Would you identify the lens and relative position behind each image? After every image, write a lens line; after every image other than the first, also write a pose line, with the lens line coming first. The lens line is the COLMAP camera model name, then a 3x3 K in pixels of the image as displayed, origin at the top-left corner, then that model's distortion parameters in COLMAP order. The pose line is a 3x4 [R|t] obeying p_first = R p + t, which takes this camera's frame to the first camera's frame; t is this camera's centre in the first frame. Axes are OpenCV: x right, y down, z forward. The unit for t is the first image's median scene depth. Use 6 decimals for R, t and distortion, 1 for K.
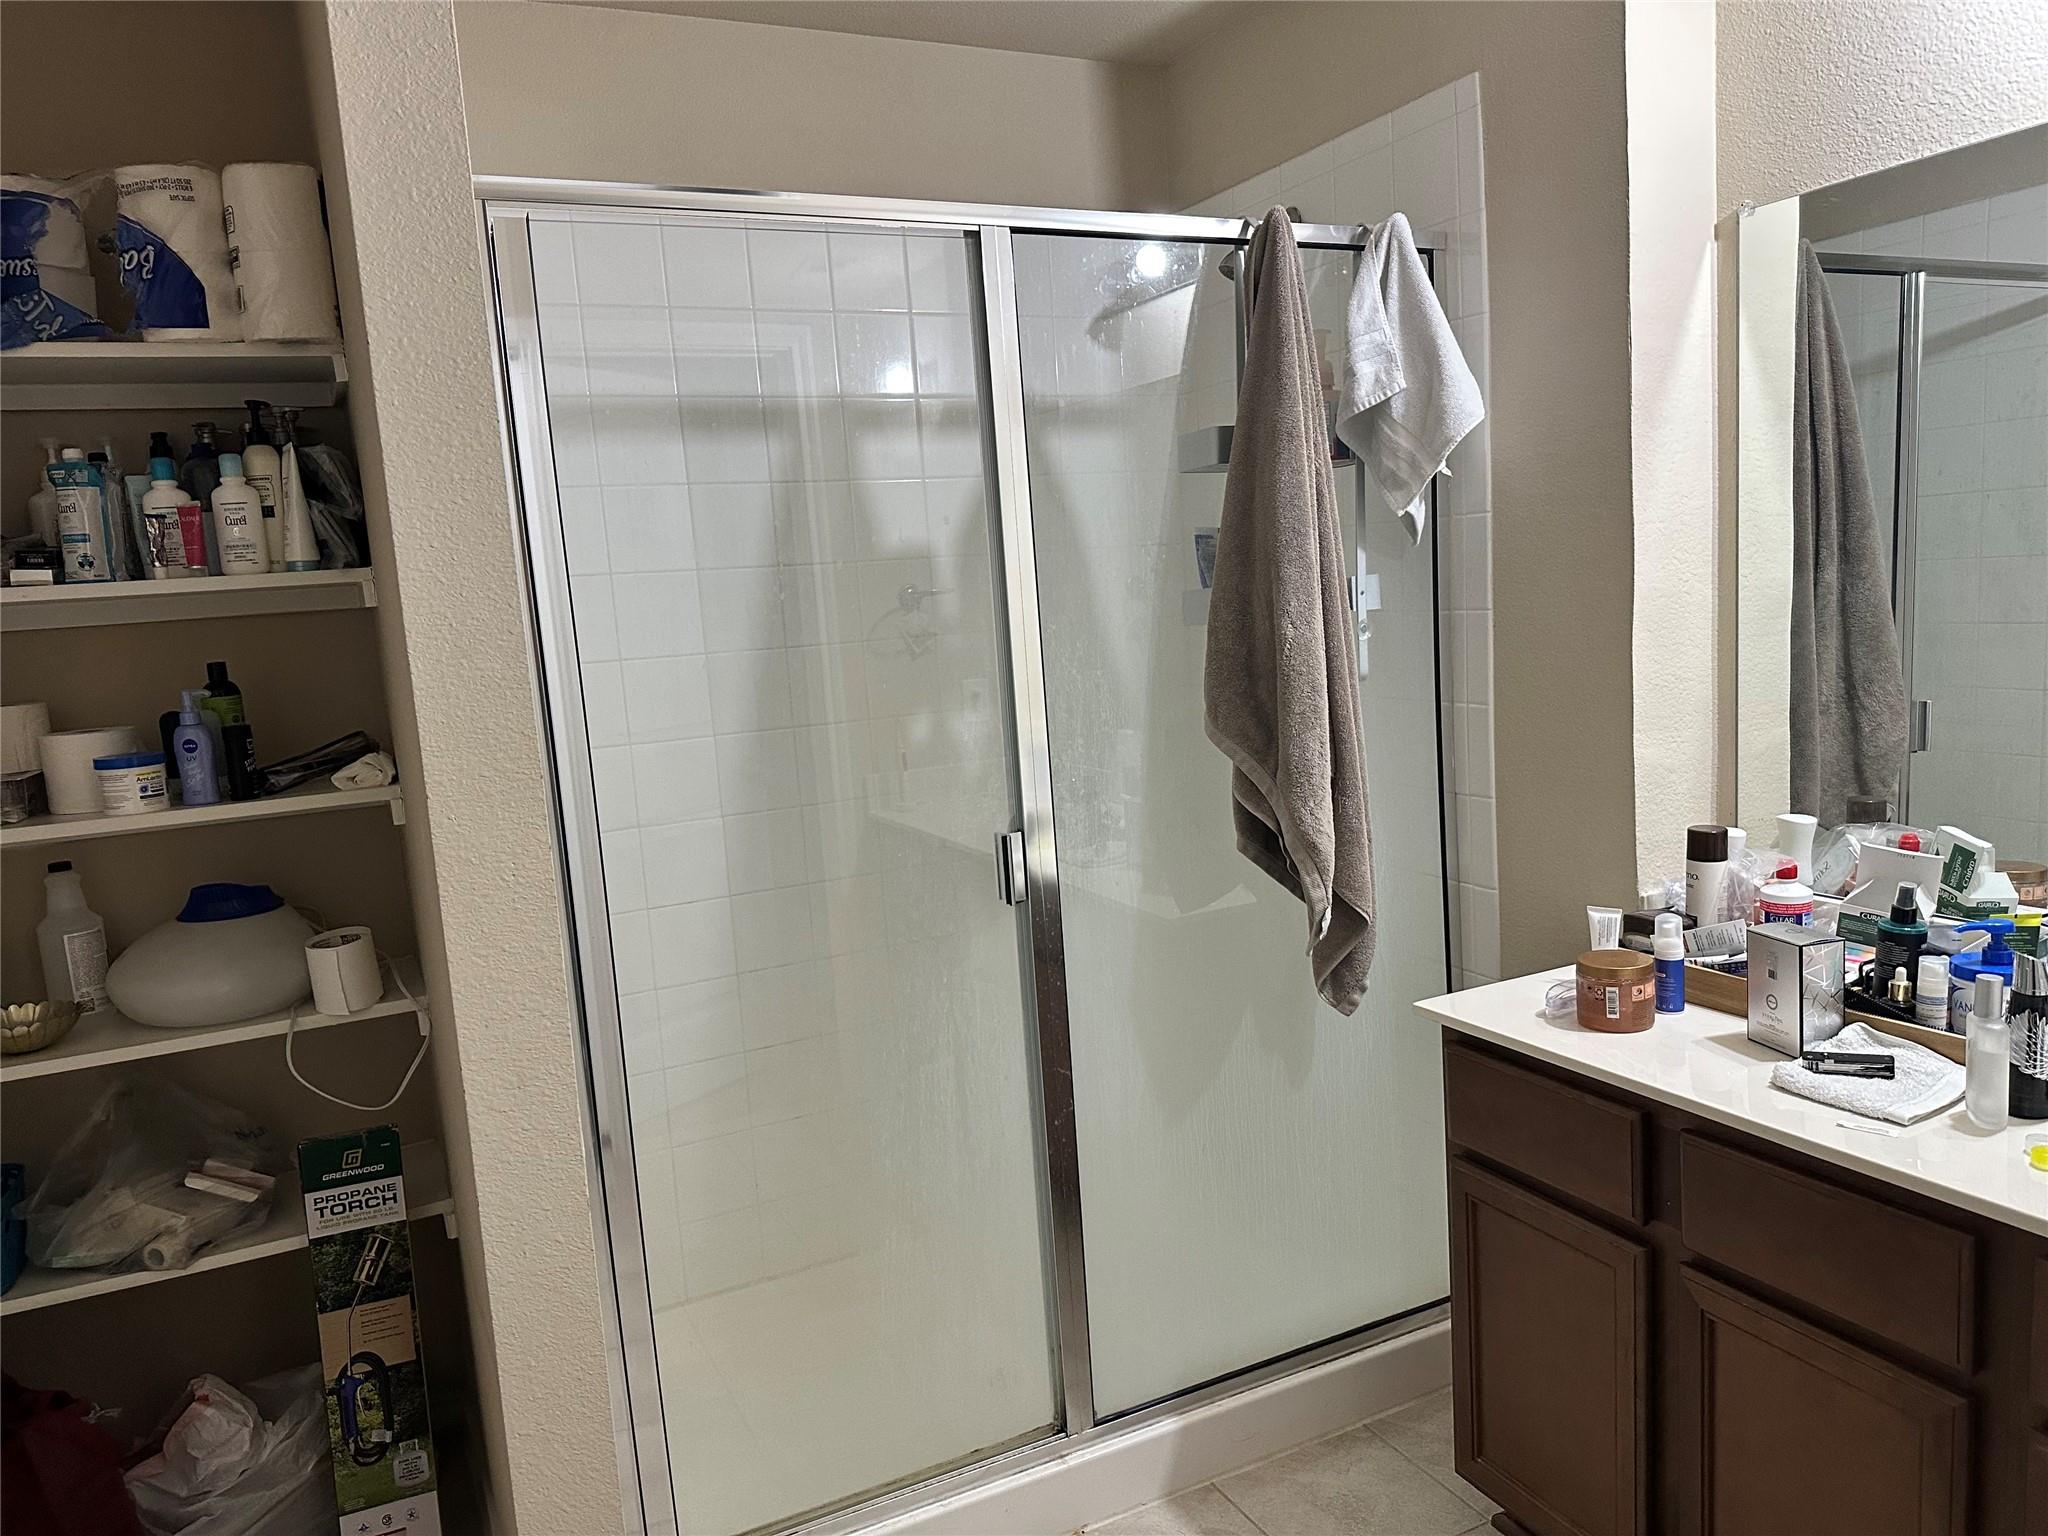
lens RADIAL K [[1427.0, 0, 1030.9], [0, 1427.0, 796.8], [0, 0, 1]] dist [0.083357, -0.127038]
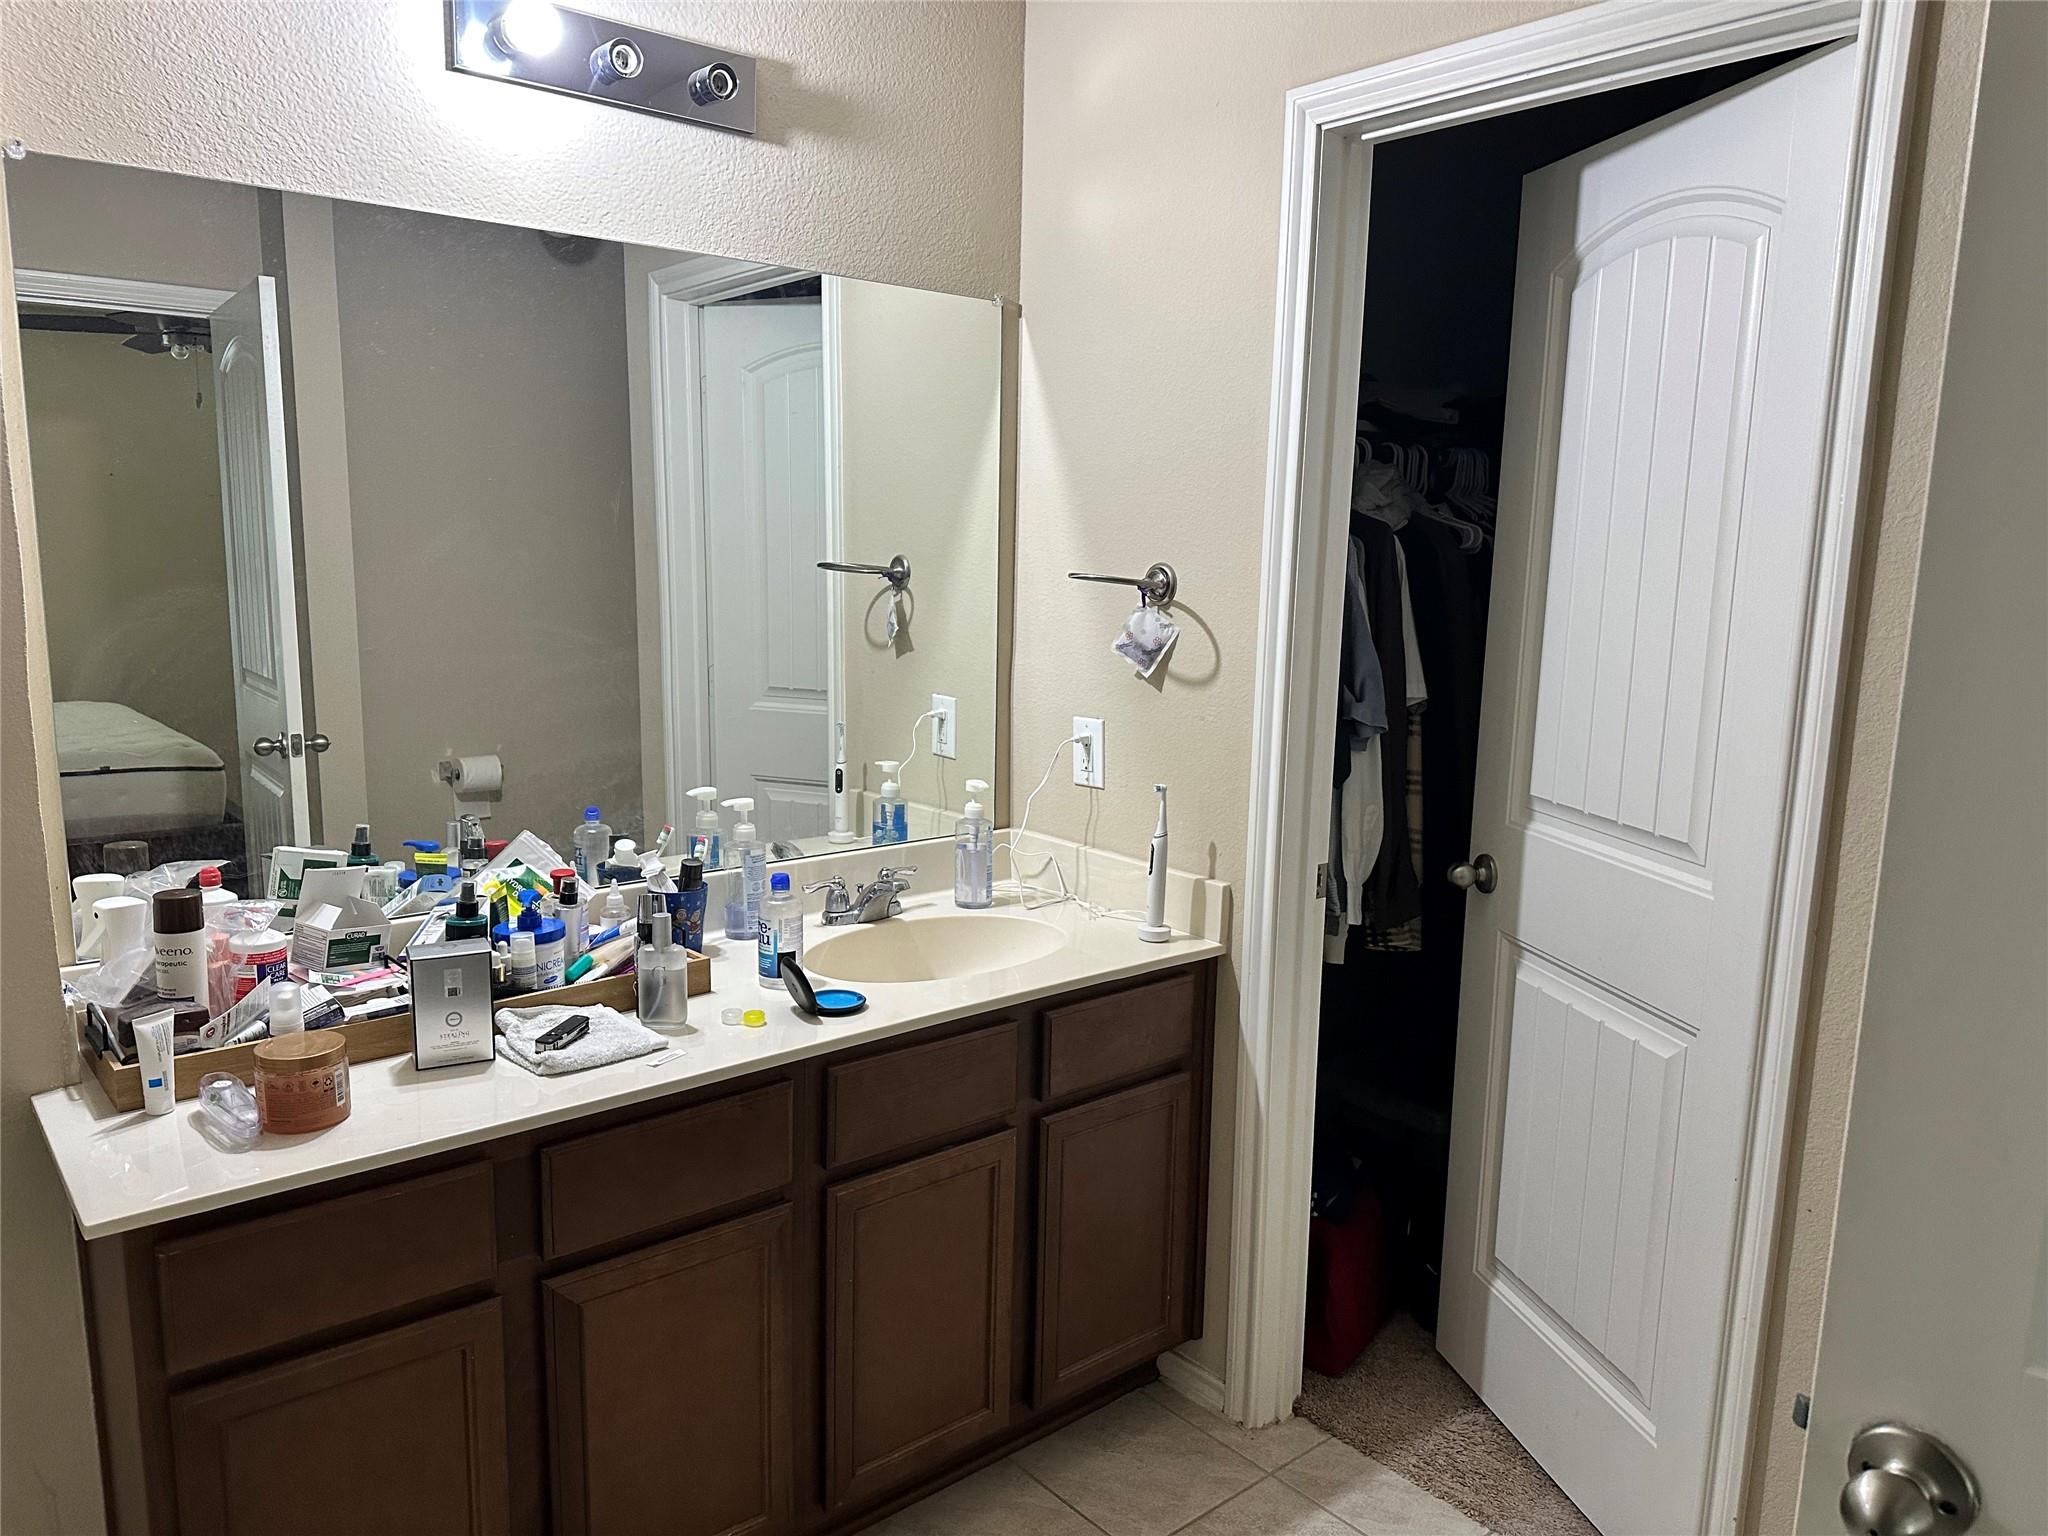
lens RADIAL K [[1427.0, 0, 1030.9], [0, 1427.0, 796.8], [0, 0, 1]] dist [0.083357, -0.127038]
pose [[-0.249254, -0.113014, 0.961821, -0.563295], [0.141865, 0.978193, 0.151701, -0.112112], [-0.957991, 0.174261, -0.227786, 0.826871]]
